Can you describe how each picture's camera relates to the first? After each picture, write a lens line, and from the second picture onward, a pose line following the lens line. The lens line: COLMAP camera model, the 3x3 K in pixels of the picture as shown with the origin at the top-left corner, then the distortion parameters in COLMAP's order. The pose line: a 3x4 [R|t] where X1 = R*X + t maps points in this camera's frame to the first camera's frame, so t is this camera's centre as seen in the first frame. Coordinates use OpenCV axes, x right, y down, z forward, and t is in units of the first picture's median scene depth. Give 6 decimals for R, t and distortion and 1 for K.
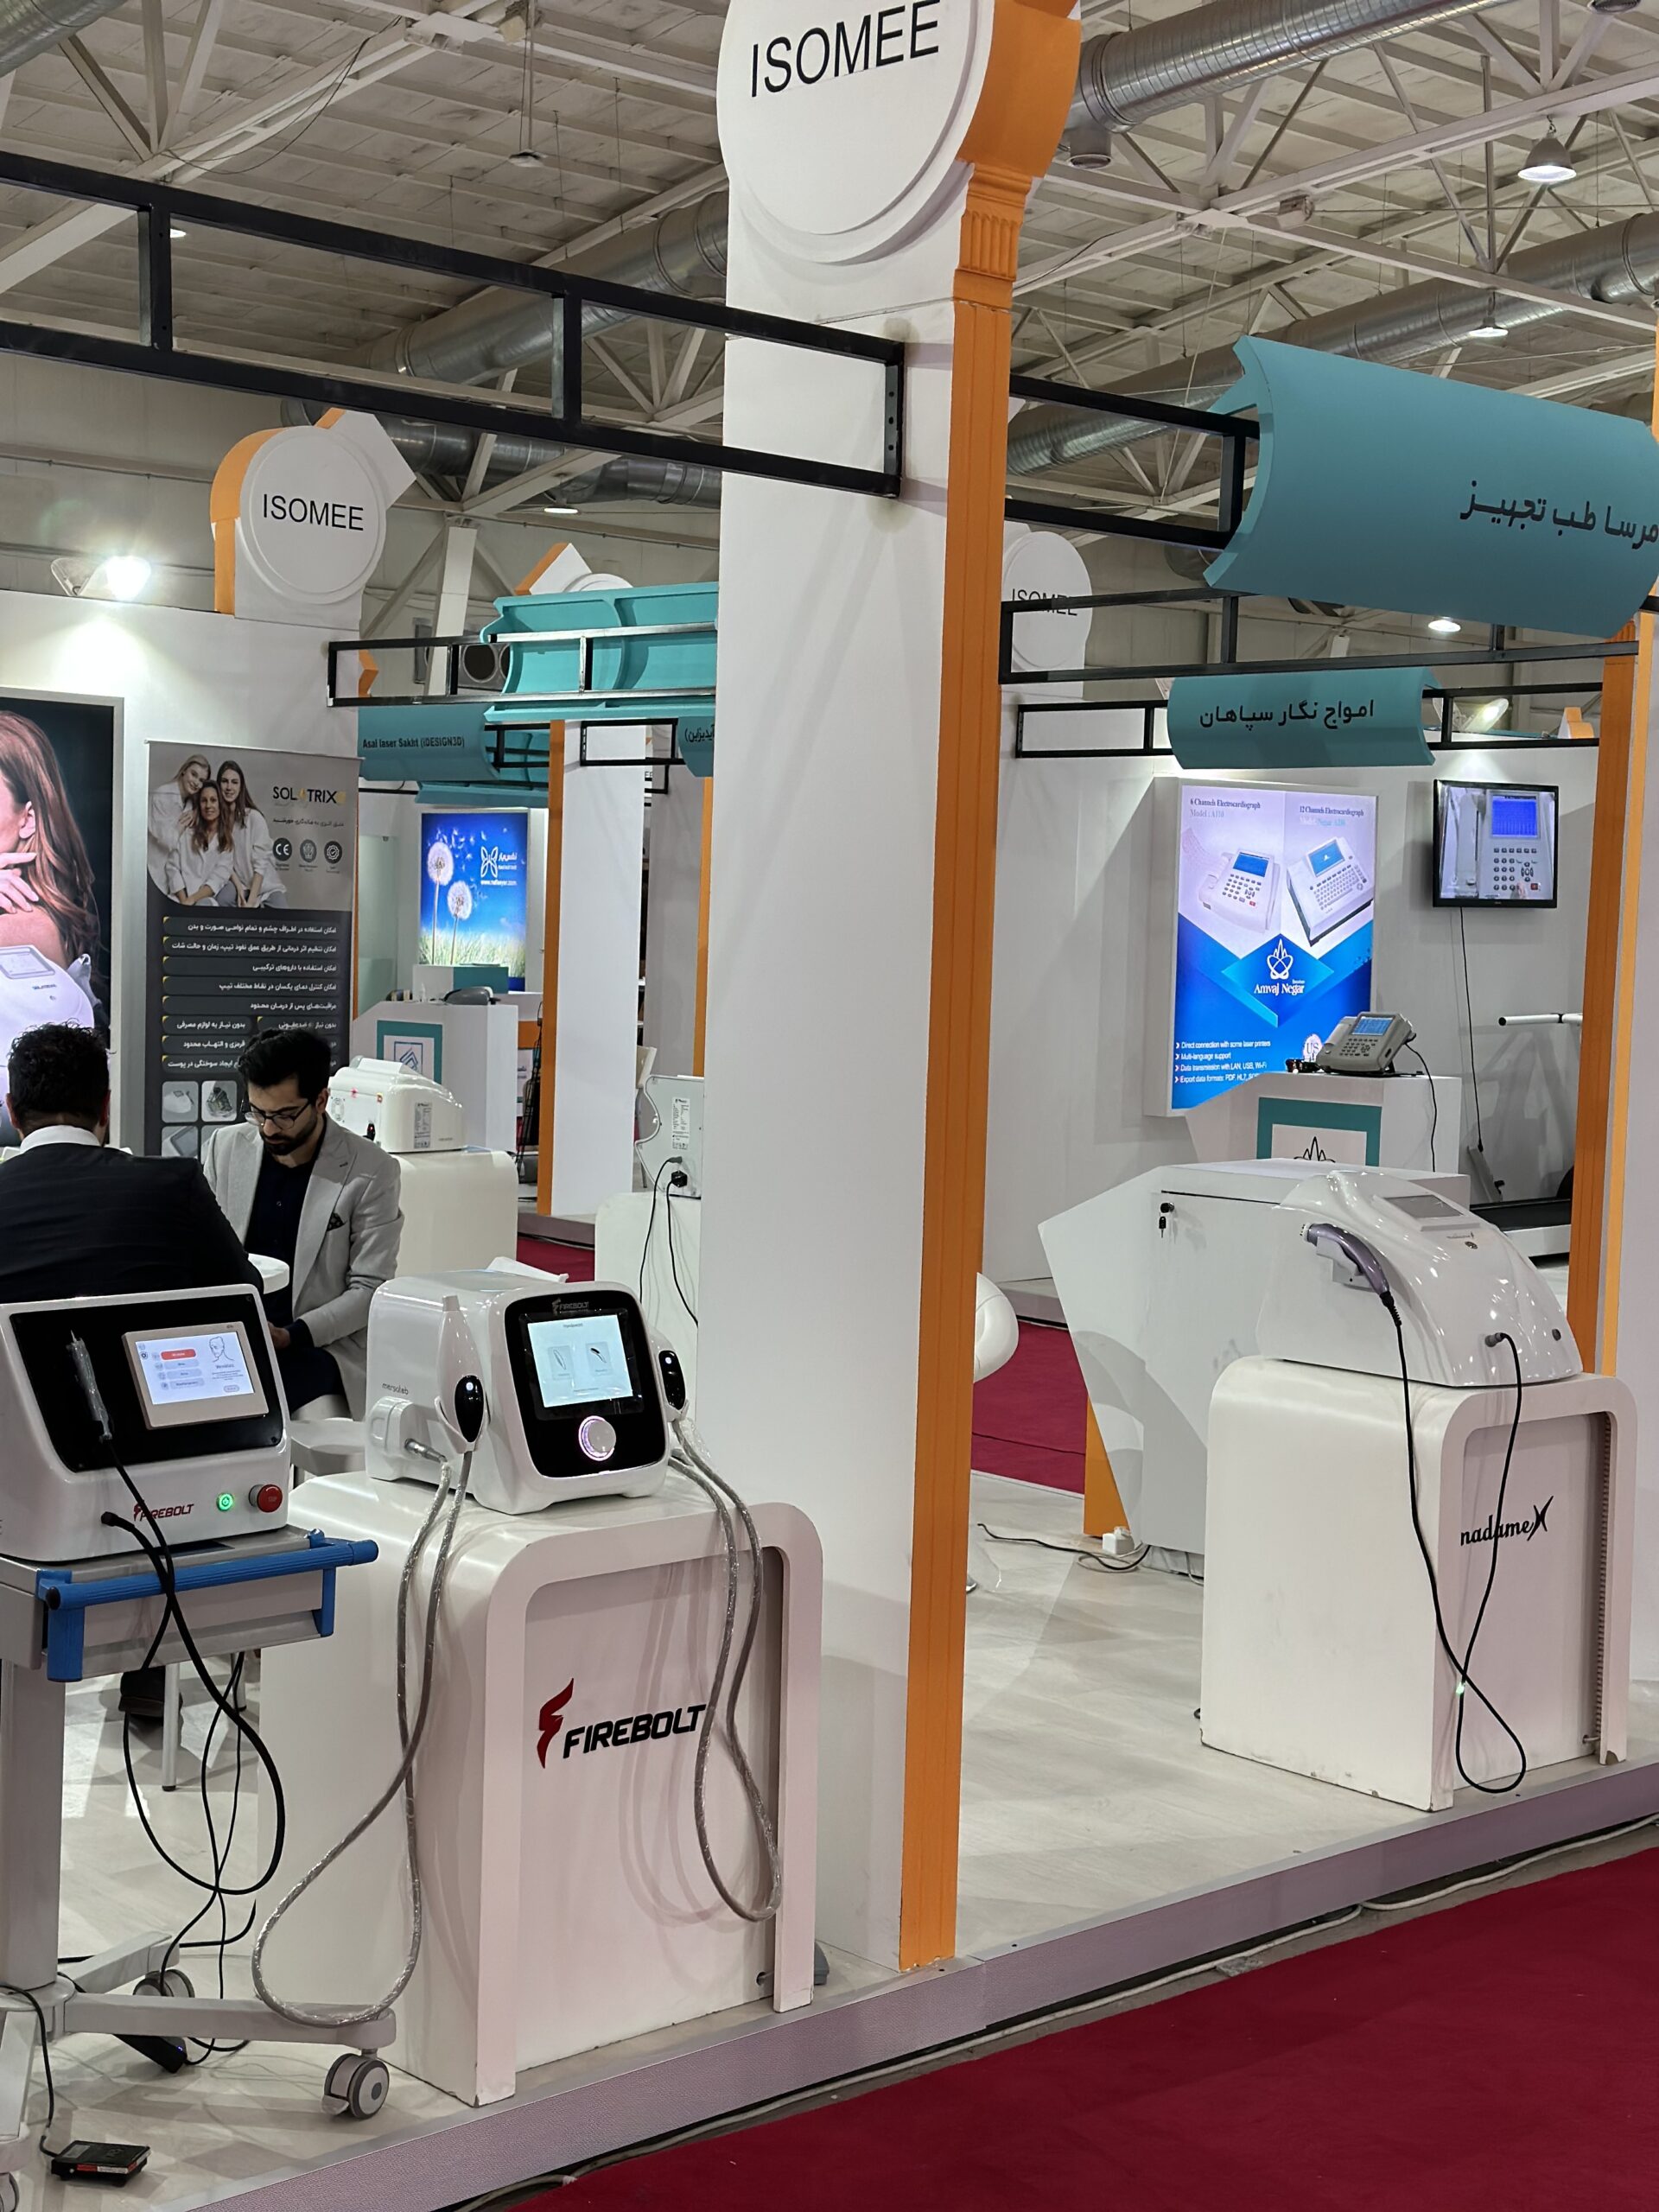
lens RADIAL K [[3064.4, 0, 829.5], [0, 3064.4, 1106.0], [0, 0, 1]] dist [0.270748, -0.029614]
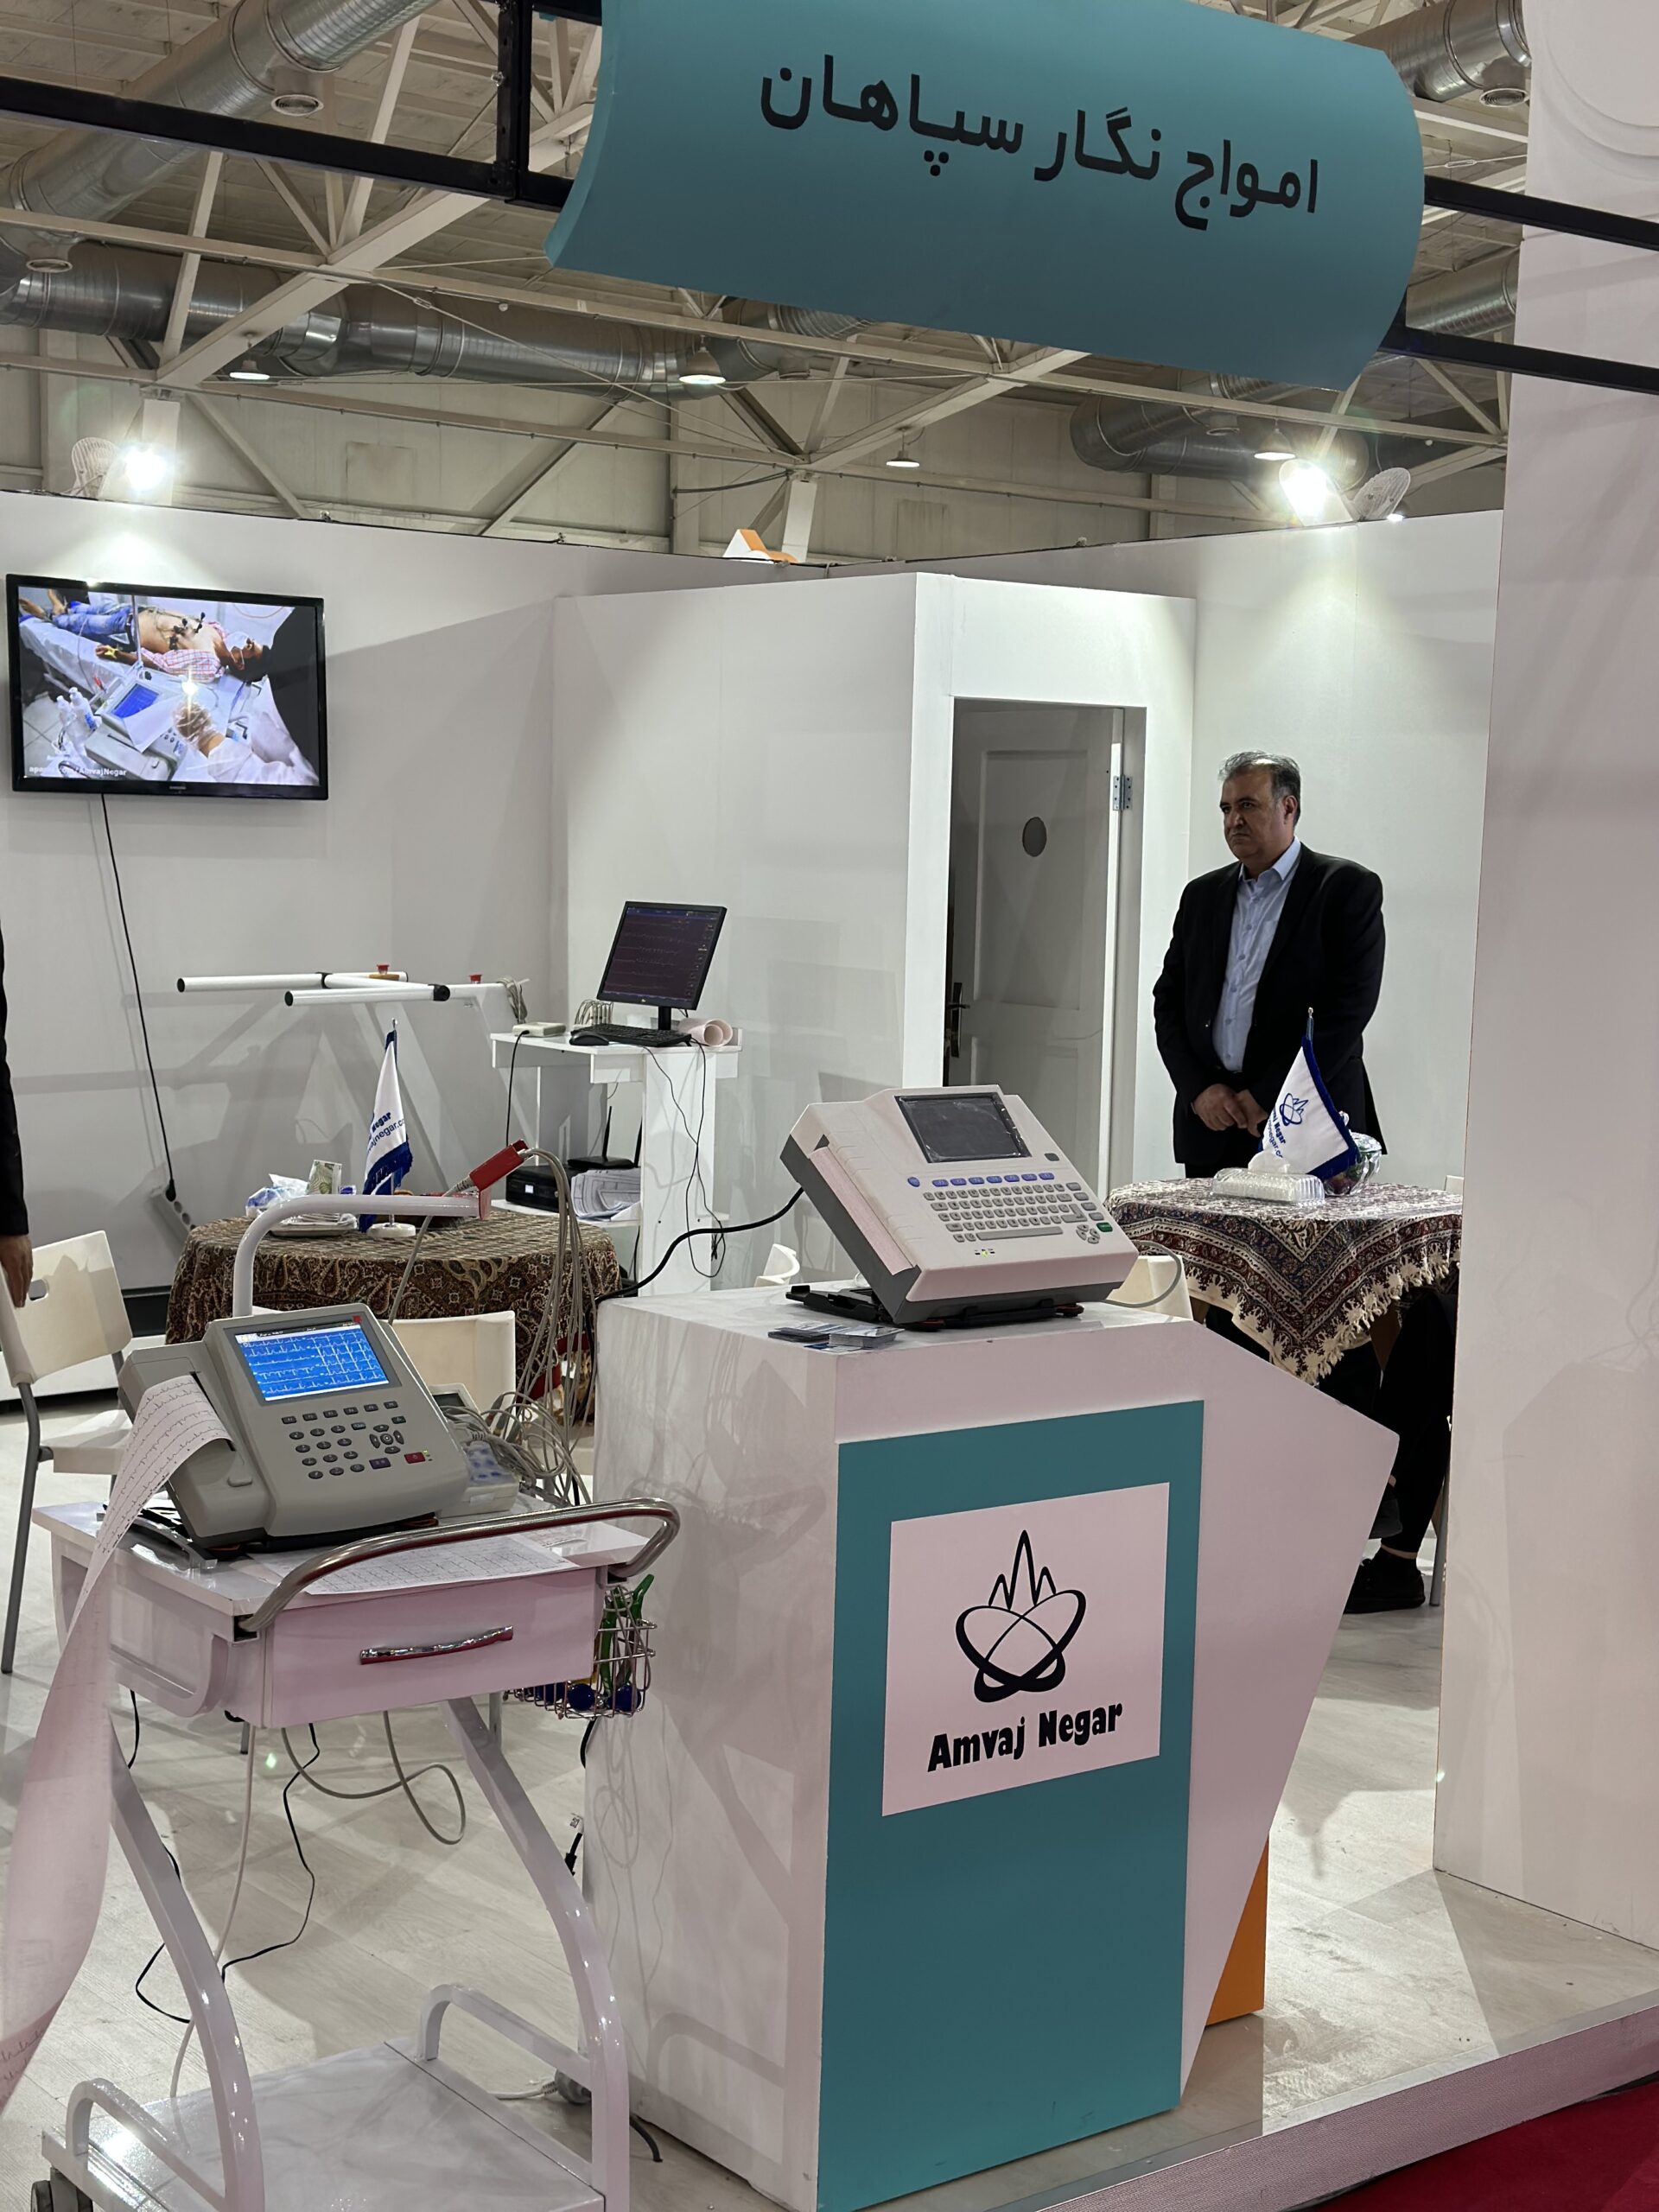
lens RADIAL K [[3064.4, 0, 829.5], [0, 3064.4, 1106.0], [0, 0, 1]] dist [0.270748, -0.029614]
pose [[0.997832, -0.002061, -0.065775, 0.367946], [0.003251, 0.999833, 0.018000, -0.013848], [0.065727, -0.018175, 0.997672, 0.395846]]
